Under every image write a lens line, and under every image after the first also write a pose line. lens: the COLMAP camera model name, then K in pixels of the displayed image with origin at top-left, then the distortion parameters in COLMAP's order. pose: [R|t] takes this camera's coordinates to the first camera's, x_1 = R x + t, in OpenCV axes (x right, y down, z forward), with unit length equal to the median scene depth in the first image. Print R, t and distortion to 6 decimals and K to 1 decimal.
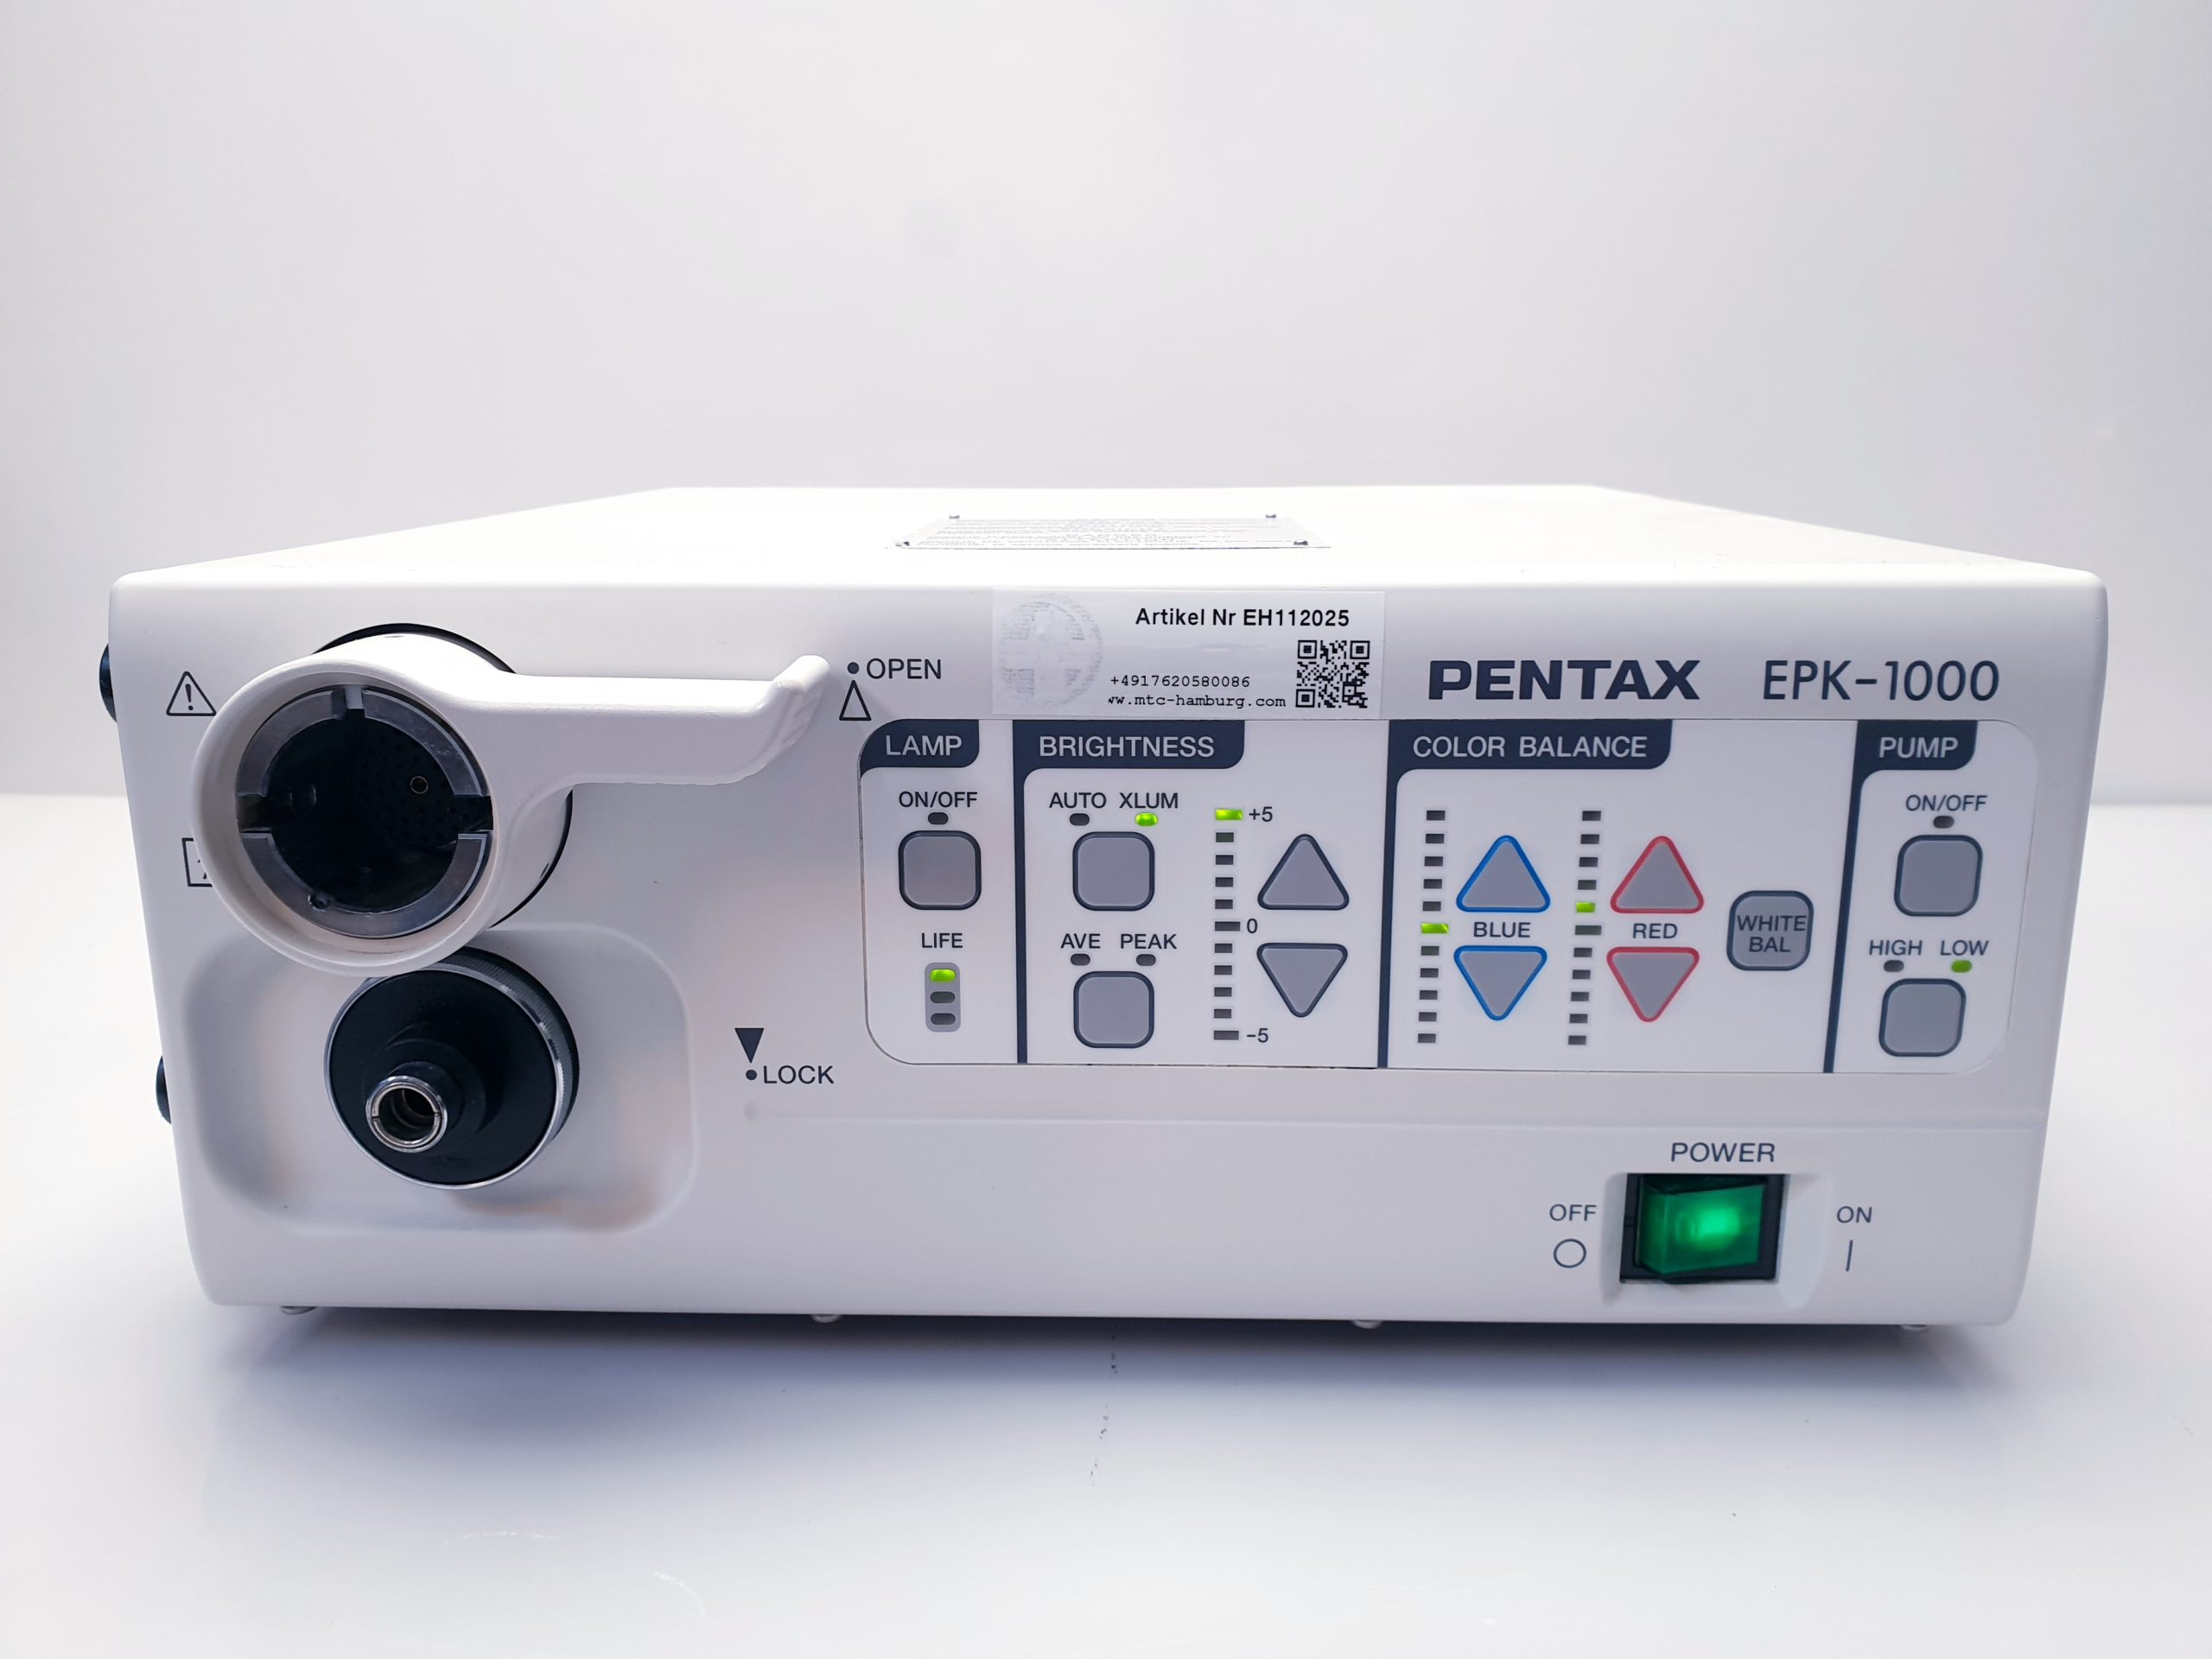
lens RADIAL K [[1702.8, 0, 1100.3], [0, 1702.8, 798.5], [0, 0, 1]] dist [0.083261, -0.175801]
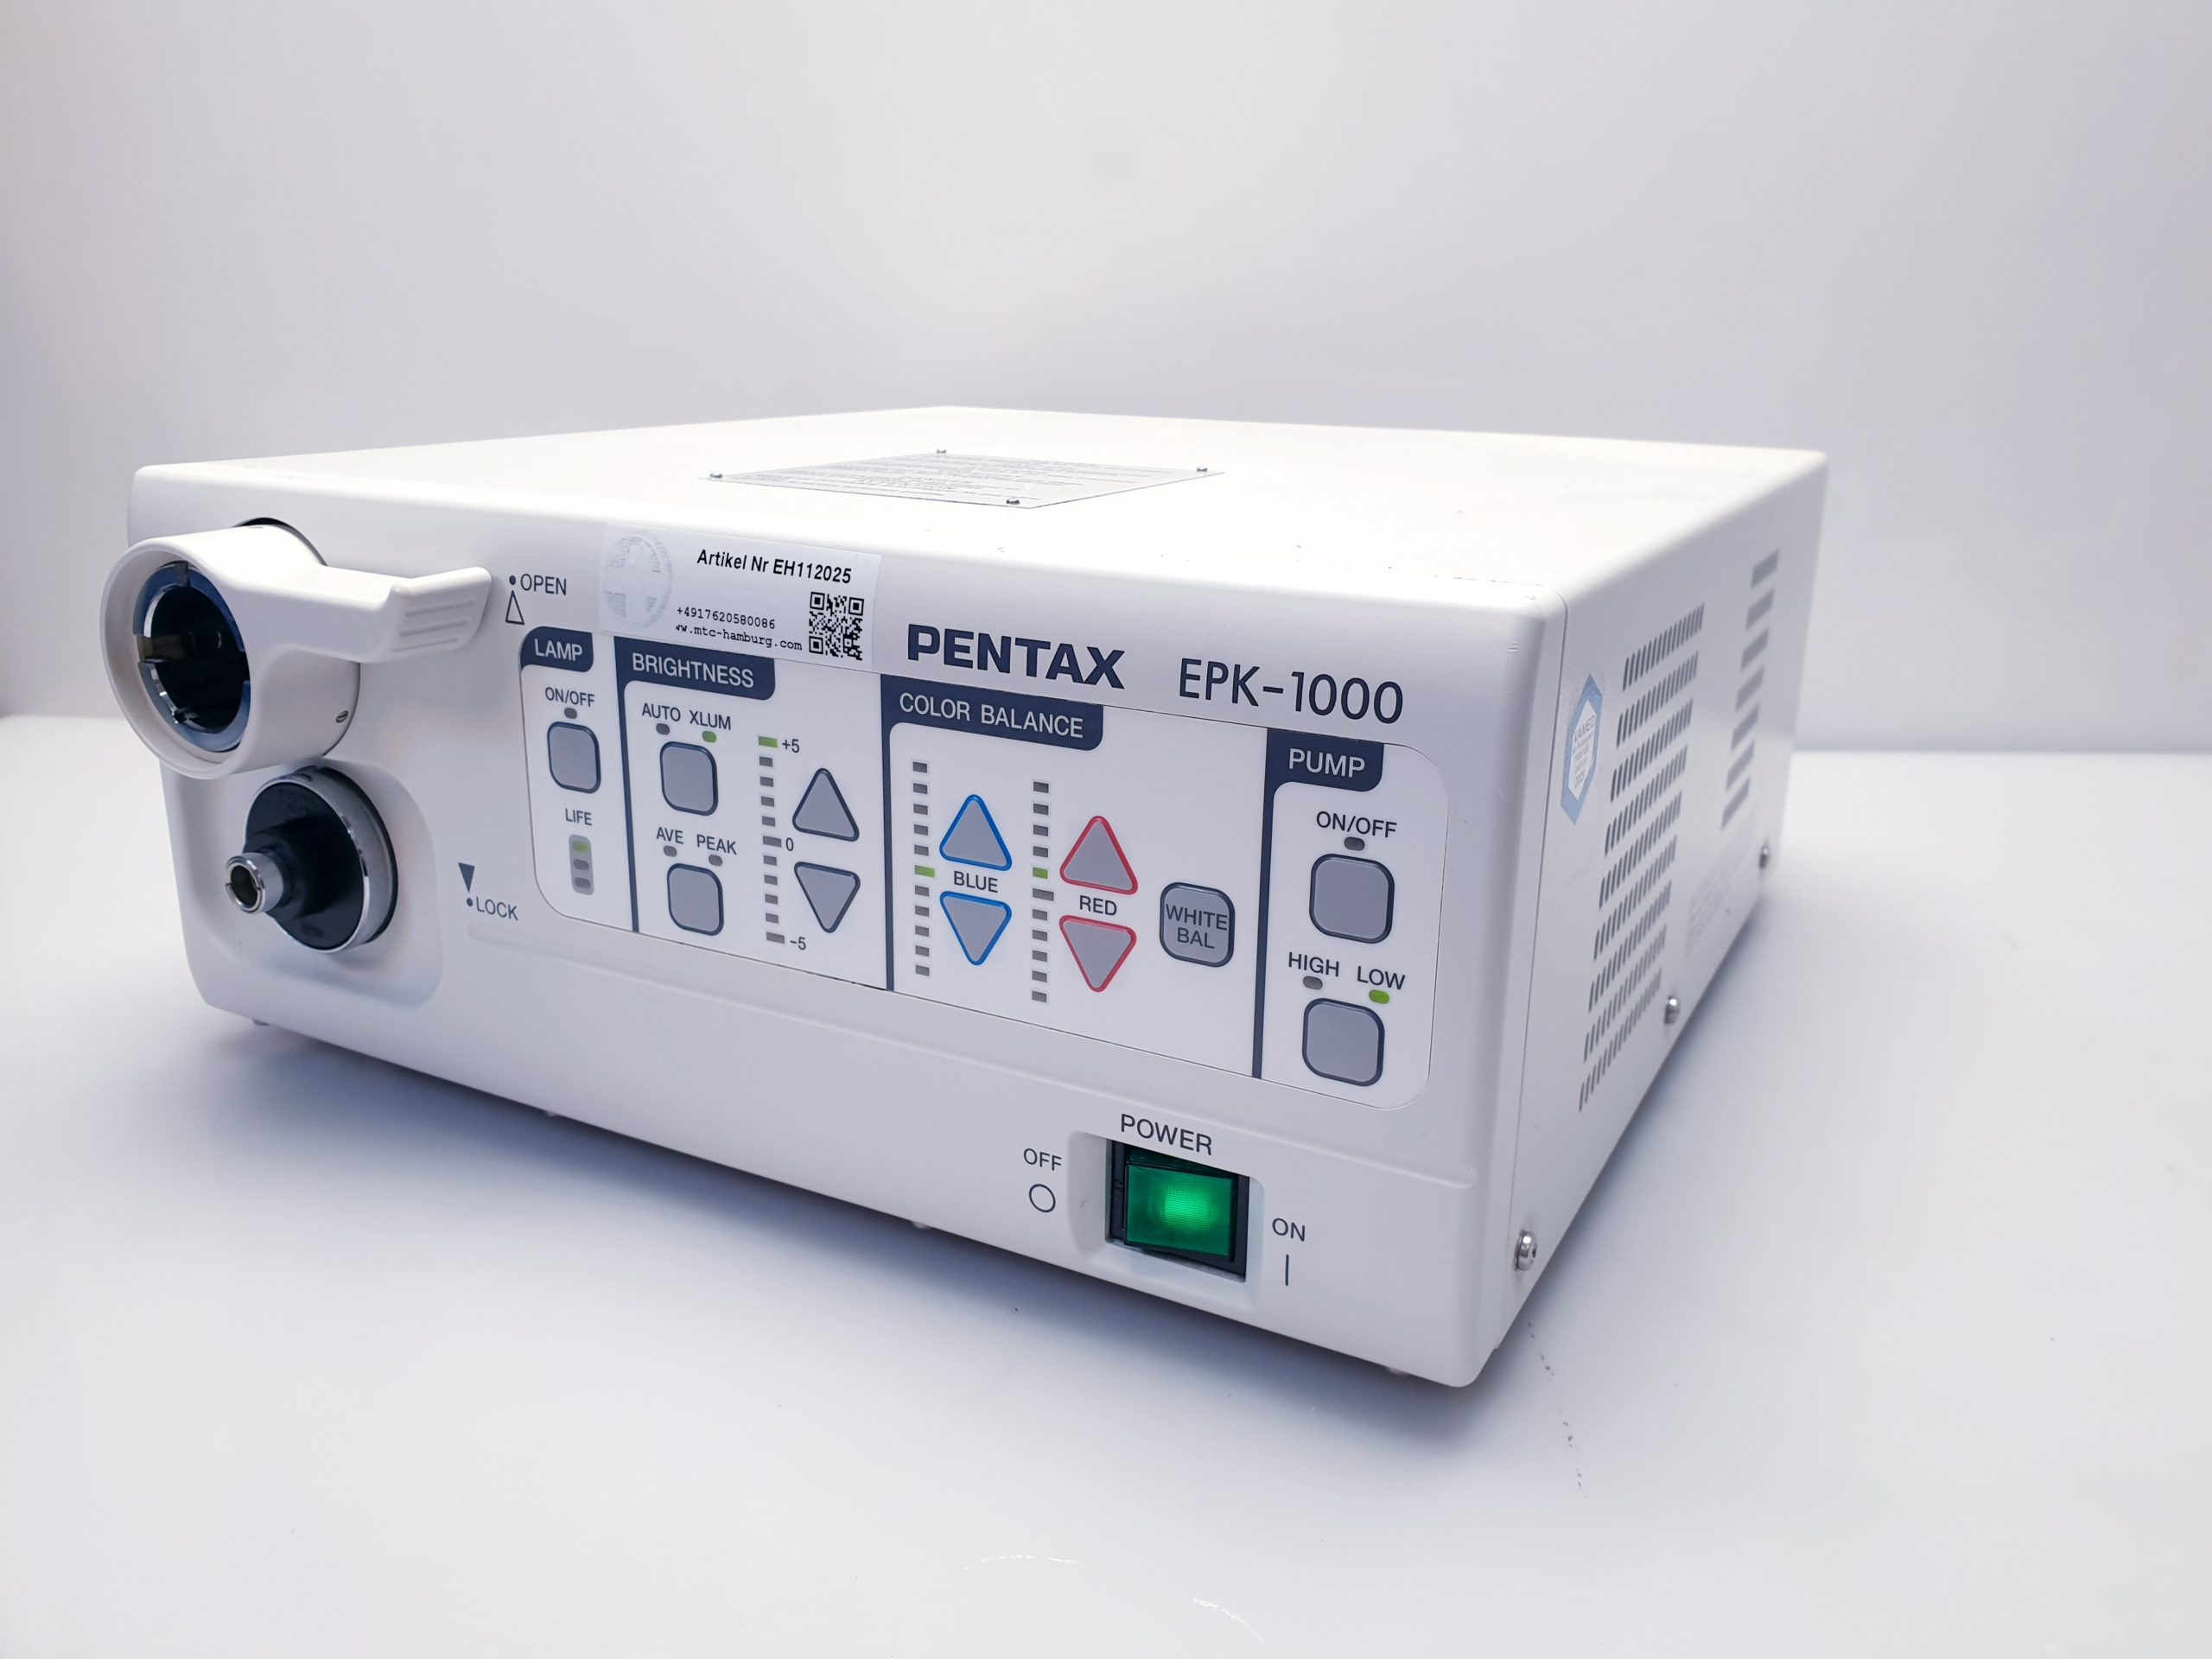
lens RADIAL K [[1702.8, 0, 1167.2], [0, 1702.8, 786.5], [0, 0, 1]] dist [0.083261, -0.175801]
pose [[0.905186, 0.139064, -0.401621, 0.765221], [-0.118263, 0.990049, 0.076266, -0.077815], [0.408230, -0.021538, 0.912625, 0.083088]]
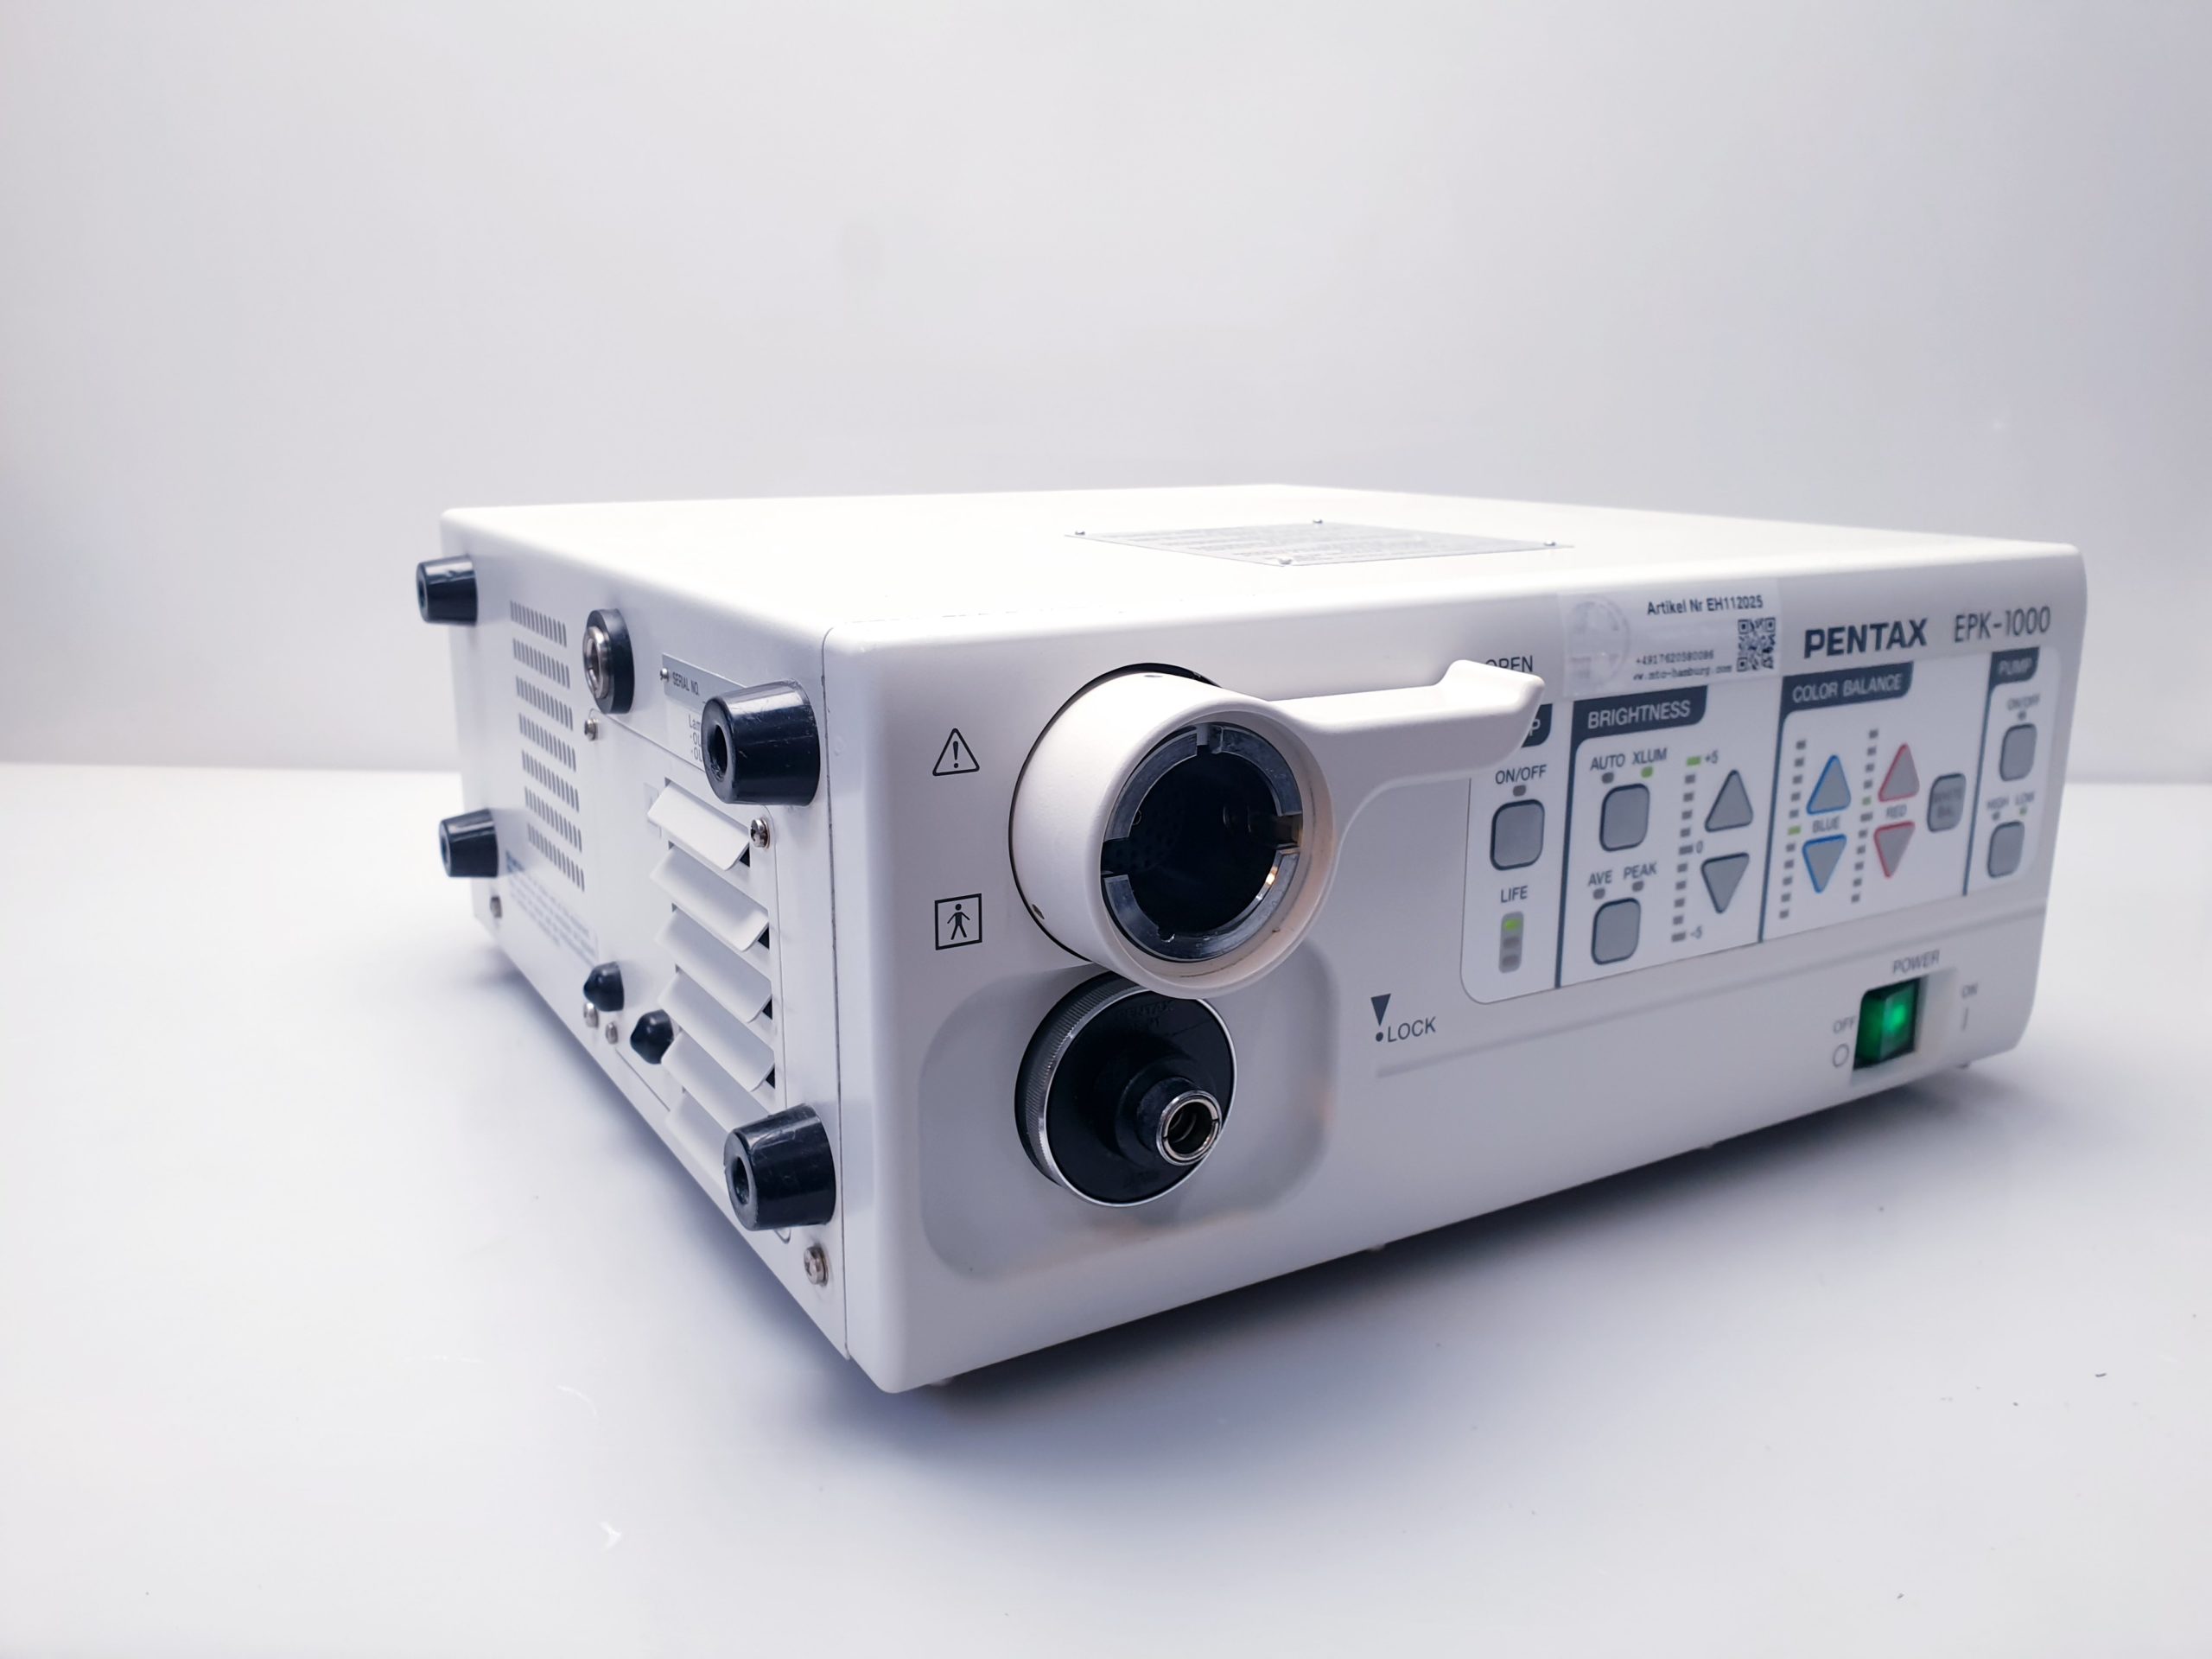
lens RADIAL K [[1702.8, 0, 1102.1], [0, 1702.8, 813.2], [0, 0, 1]] dist [0.083261, -0.175801]
pose [[0.846520, -0.120270, 0.518593, -0.961547], [0.112871, 0.992547, 0.045944, -0.060126], [-0.520254, 0.019642, 0.853786, 0.138495]]
